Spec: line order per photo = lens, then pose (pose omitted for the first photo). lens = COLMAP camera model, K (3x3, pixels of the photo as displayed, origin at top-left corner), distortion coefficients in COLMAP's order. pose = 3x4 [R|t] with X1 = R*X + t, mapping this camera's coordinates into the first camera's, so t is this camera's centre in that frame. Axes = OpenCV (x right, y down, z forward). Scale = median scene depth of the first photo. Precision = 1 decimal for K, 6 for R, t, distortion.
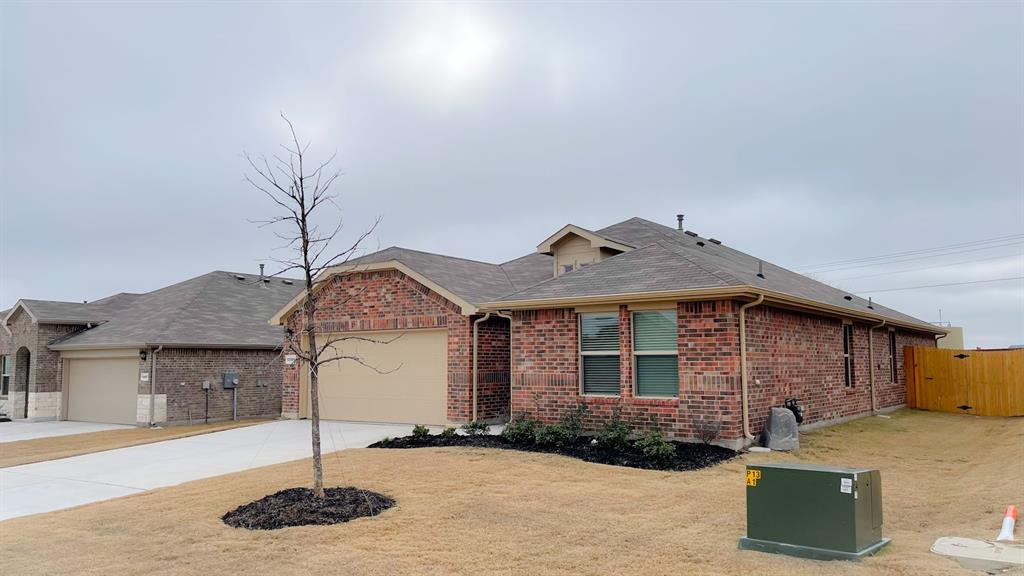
lens RADIAL K [[800.7, 0, 510.9], [0, 800.7, 287.6], [0, 0, 1]] dist [0.023124, -0.021432]
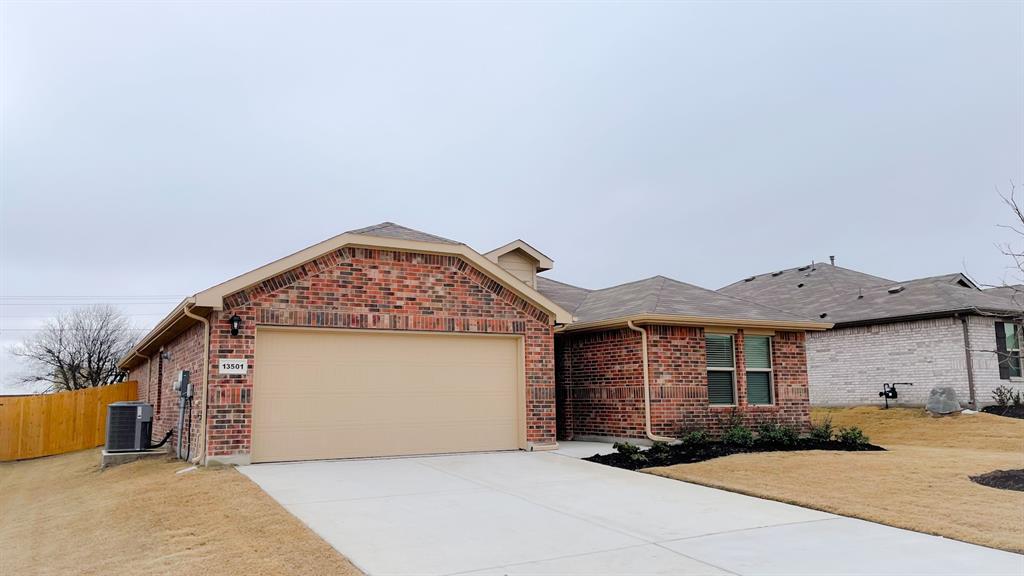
lens RADIAL K [[755.8, 0, 507.3], [0, 755.8, 287.5], [0, 0, 1]] dist [0.015083, -0.000418]
pose [[0.419793, 0.128912, 0.898418, -0.965105], [-0.081579, 0.991215, -0.104108, 0.099358], [-0.903946, -0.029588, 0.426622, 0.774283]]
